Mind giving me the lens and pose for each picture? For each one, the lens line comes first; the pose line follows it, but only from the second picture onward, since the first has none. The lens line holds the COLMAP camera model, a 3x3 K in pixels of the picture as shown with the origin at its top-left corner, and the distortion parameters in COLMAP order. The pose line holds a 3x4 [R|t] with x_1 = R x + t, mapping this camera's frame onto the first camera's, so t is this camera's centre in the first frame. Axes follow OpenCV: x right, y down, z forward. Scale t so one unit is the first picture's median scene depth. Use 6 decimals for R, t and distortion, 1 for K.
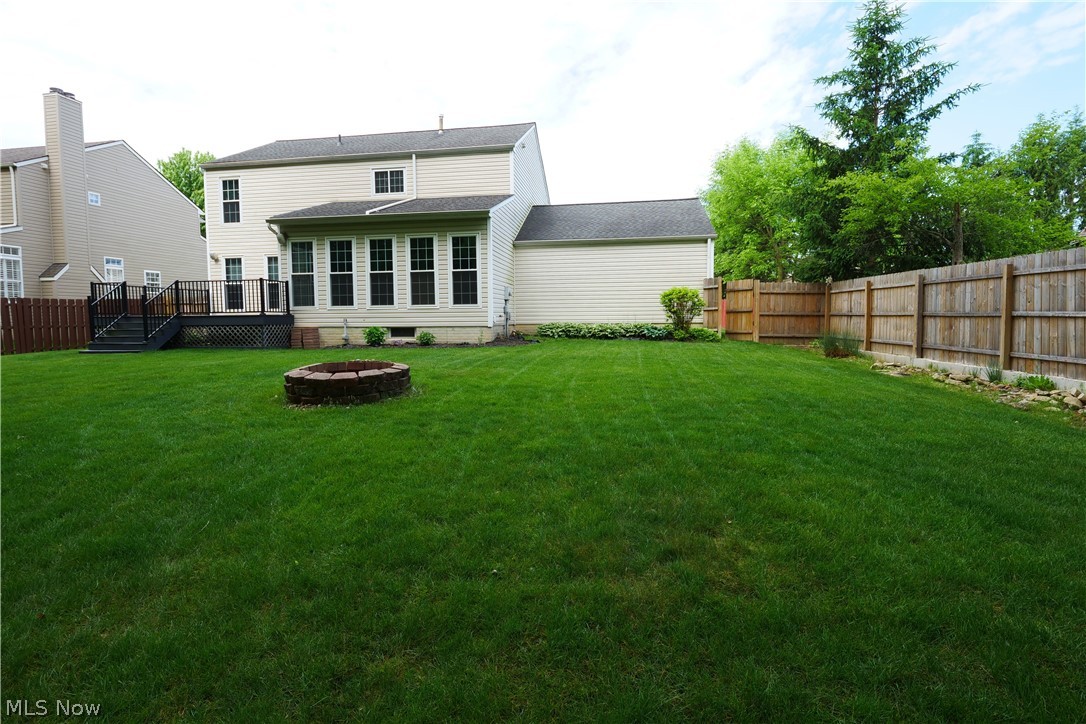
lens RADIAL K [[508.4, 0, 543.1], [0, 508.4, 353.6], [0, 0, 1]] dist [-0.010355, -0.000096]
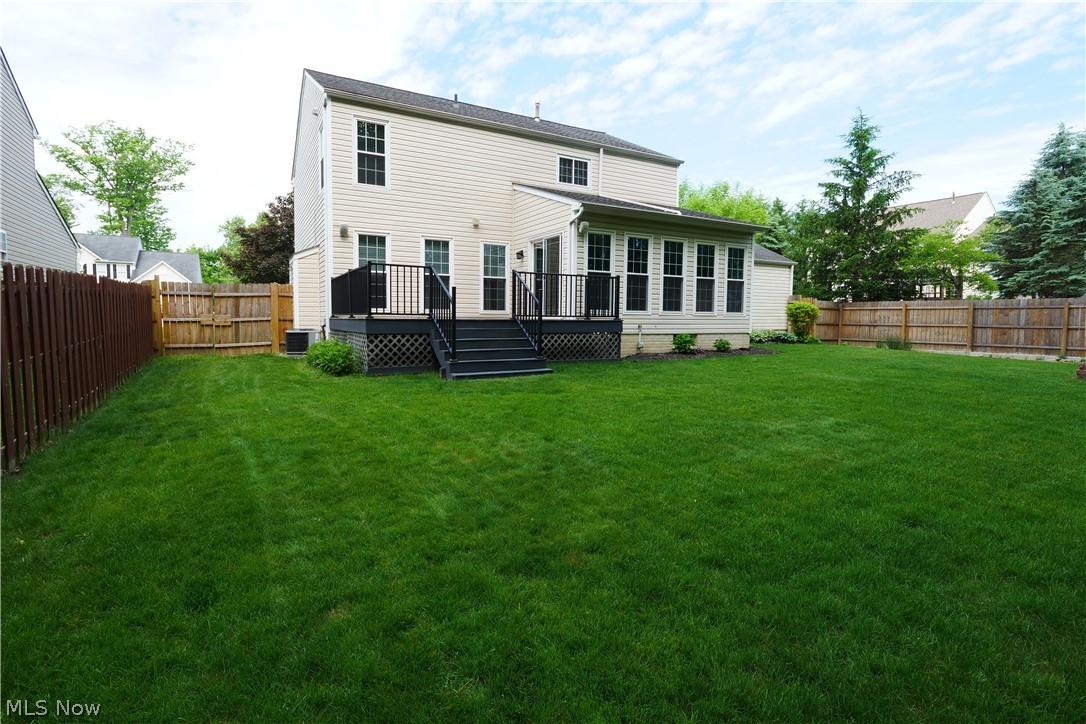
lens RADIAL K [[519.5, 0, 535.8], [0, 519.5, 351.4], [0, 0, 1]] dist [-0.014863, -0.000546]
pose [[0.799258, -0.022018, 0.600585, -0.943713], [0.031384, 0.999494, -0.005123, -0.019698], [-0.600168, 0.022944, 0.799544, 0.325367]]
